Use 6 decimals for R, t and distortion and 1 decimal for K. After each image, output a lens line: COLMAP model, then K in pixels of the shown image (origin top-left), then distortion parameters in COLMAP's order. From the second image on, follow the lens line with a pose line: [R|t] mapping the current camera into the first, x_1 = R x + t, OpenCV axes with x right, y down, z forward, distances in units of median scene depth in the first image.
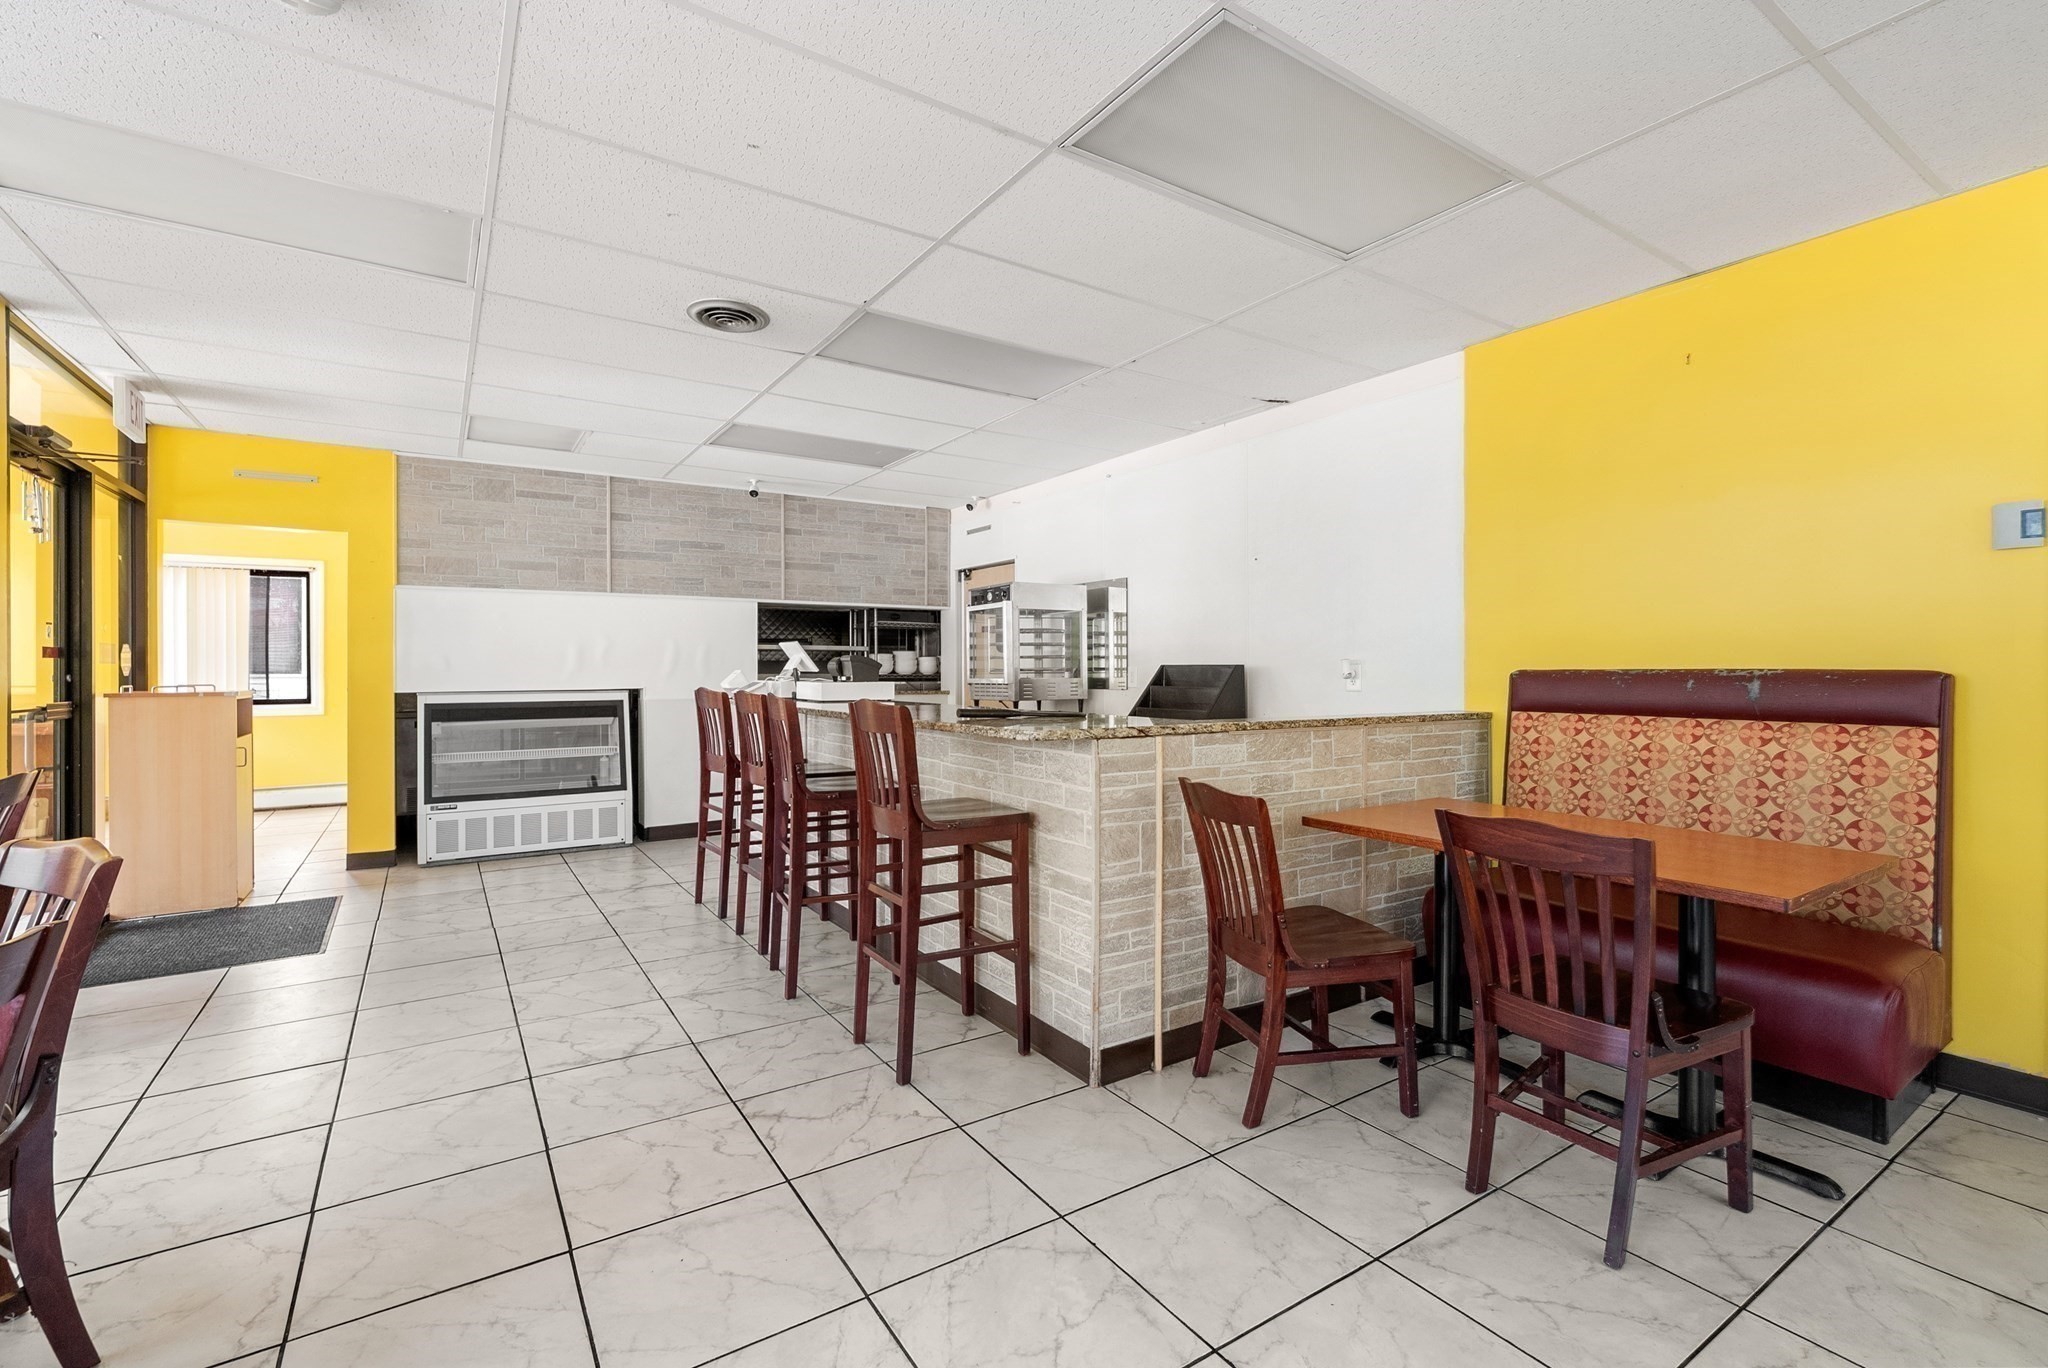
lens RADIAL K [[888.2, 0, 1017.5], [0, 888.2, 674.0], [0, 0, 1]] dist [0.000105, 0.000379]
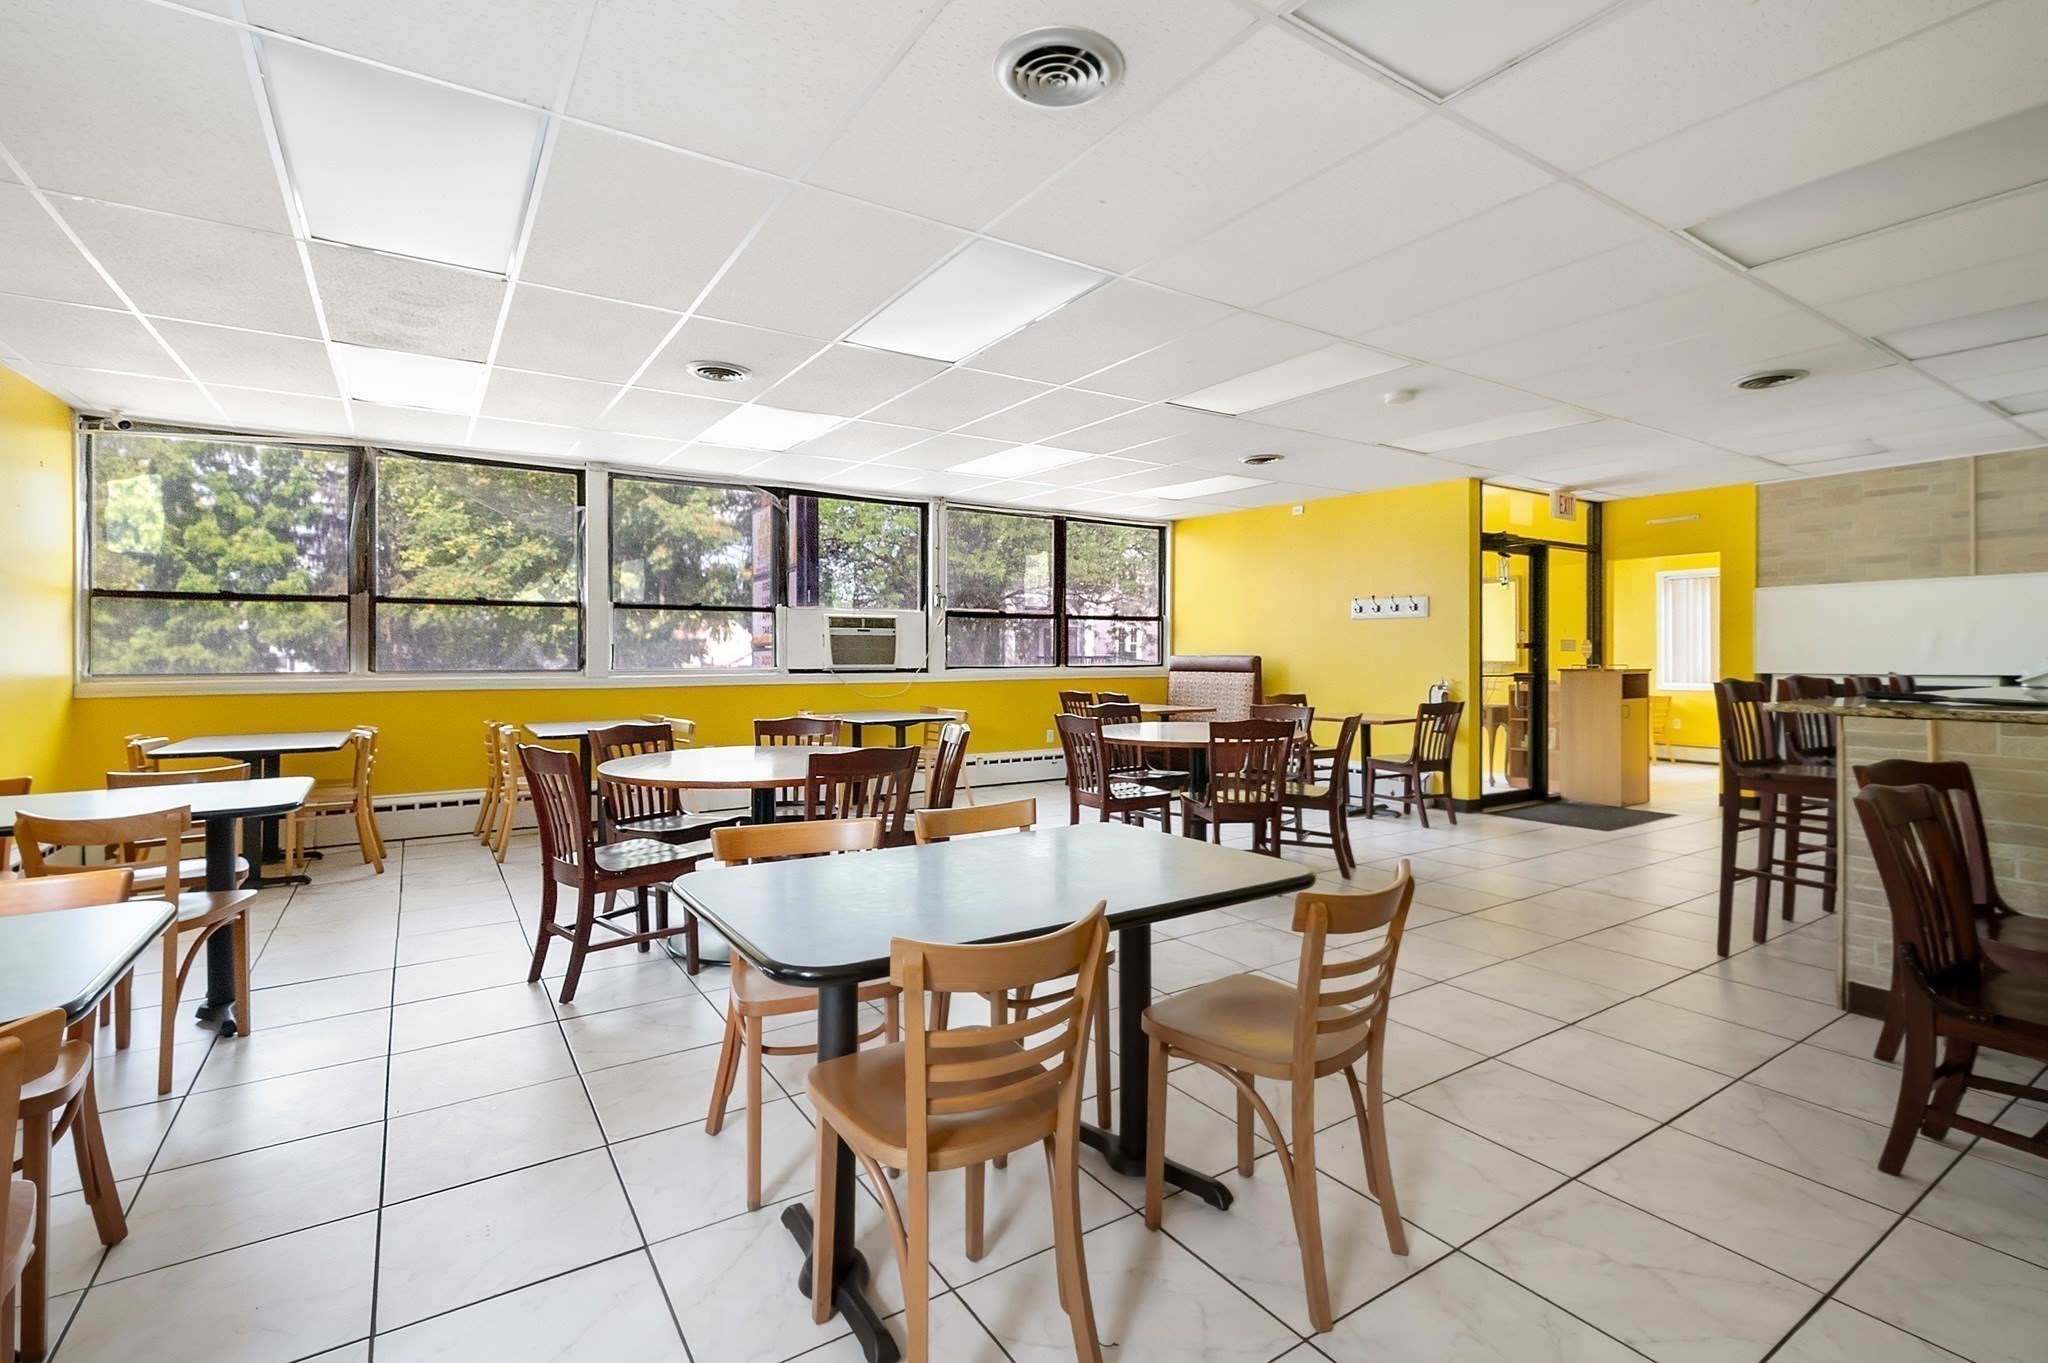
lens RADIAL K [[927.1, 0, 1025.1], [0, 927.1, 664.1], [0, 0, 1]] dist [-0.000172, -0.000014]
pose [[0.002391, 0.012541, -0.999919, 0.600742], [-0.005425, 0.999907, 0.012527, -0.002159], [0.999982, 0.005395, 0.002459, -0.044663]]
